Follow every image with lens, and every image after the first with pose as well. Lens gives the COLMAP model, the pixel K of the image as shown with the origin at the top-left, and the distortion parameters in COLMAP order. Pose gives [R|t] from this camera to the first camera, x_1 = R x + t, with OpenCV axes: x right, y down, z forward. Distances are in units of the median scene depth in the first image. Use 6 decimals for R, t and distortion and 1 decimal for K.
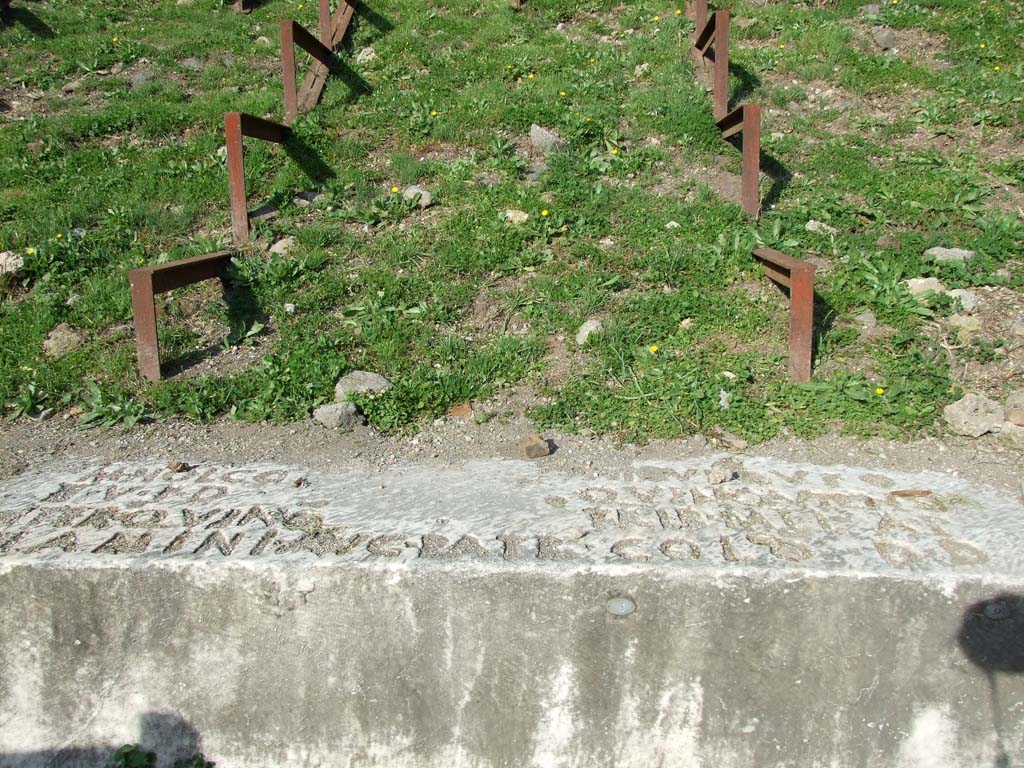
lens RADIAL K [[845.5, 0, 512.3], [0, 845.5, 383.5], [0, 0, 1]] dist [-0.008856, -0.003253]
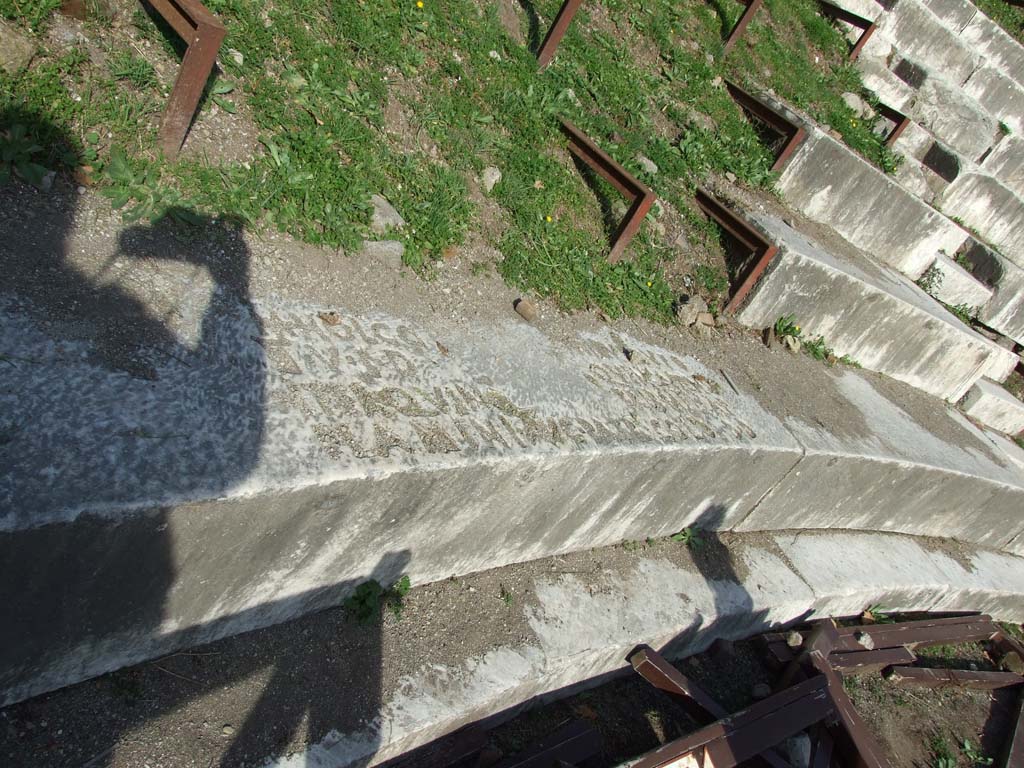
lens RADIAL K [[845.5, 0, 512.1], [0, 845.5, 384.2], [0, 0, 1]] dist [-0.008856, -0.003253]
pose [[0.603349, -0.005411, 0.797459, -0.895587], [-0.366194, 0.886438, 0.283073, -0.162760], [-0.708430, -0.462816, 0.532850, 0.239564]]
